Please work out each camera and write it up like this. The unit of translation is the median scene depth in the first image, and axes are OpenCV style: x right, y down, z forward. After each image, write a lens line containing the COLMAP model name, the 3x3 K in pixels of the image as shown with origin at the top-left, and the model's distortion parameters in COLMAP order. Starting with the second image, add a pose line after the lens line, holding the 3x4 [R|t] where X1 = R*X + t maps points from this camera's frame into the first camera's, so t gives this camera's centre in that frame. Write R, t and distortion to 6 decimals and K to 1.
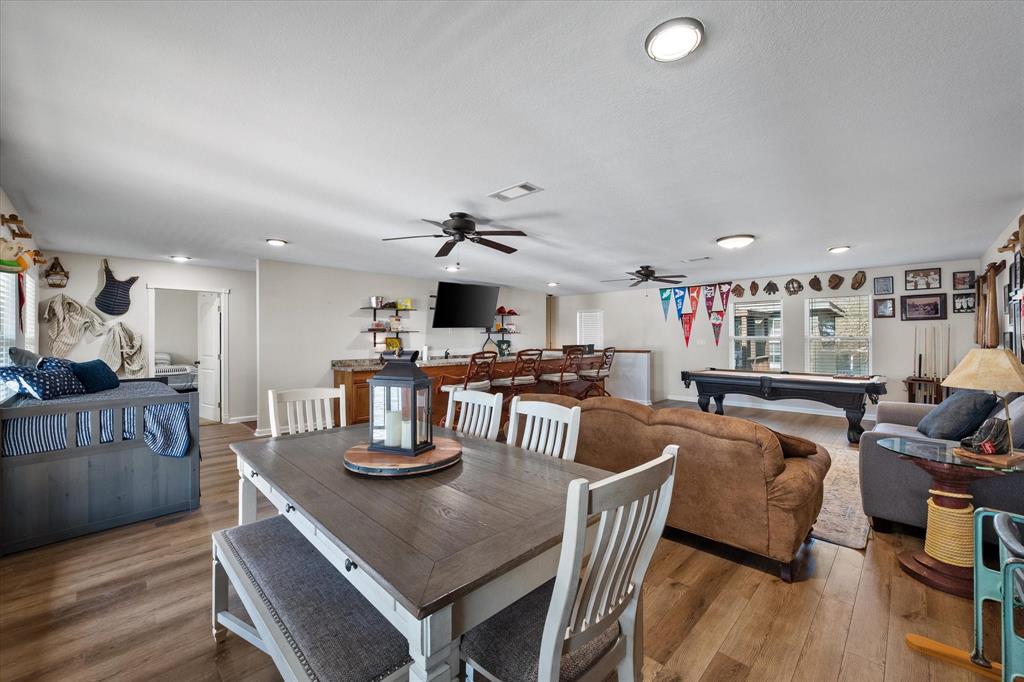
lens RADIAL K [[420.1, 0, 512.0], [0, 420.1, 341.0], [0, 0, 1]] dist [0.000319, -0.000061]
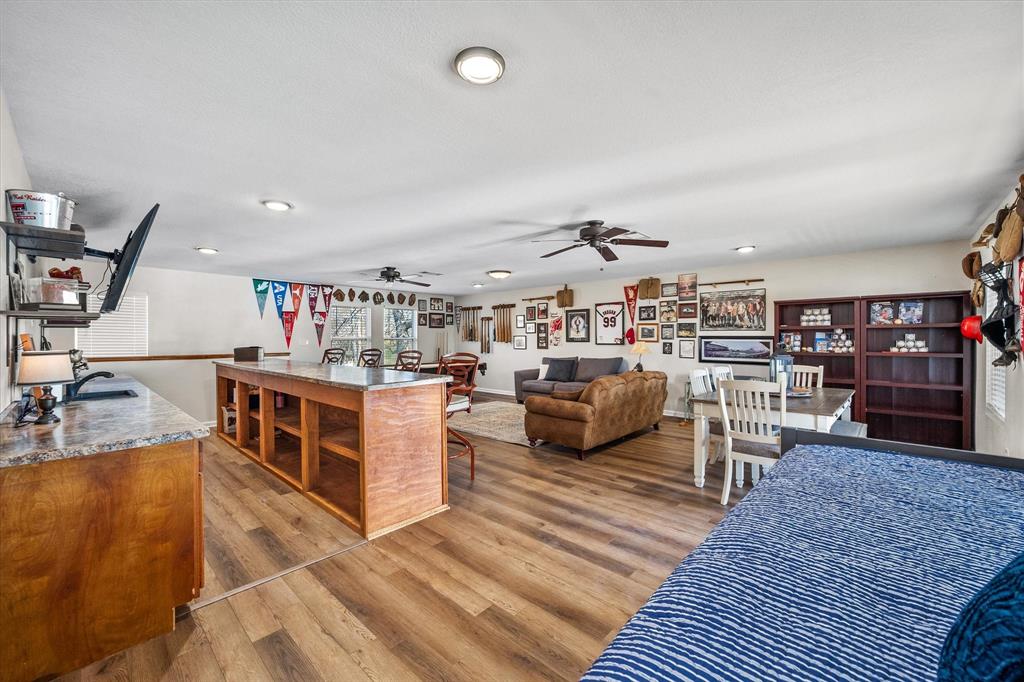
lens RADIAL K [[420.1, 0, 512.0], [0, 420.1, 341.0], [0, 0, 1]] dist [0.000319, -0.000061]
pose [[-0.039064, -0.000094, 0.999237, -0.578068], [0.009158, 0.999958, 0.000452, 0.002906], [-0.999195, 0.009168, -0.039061, 0.611552]]
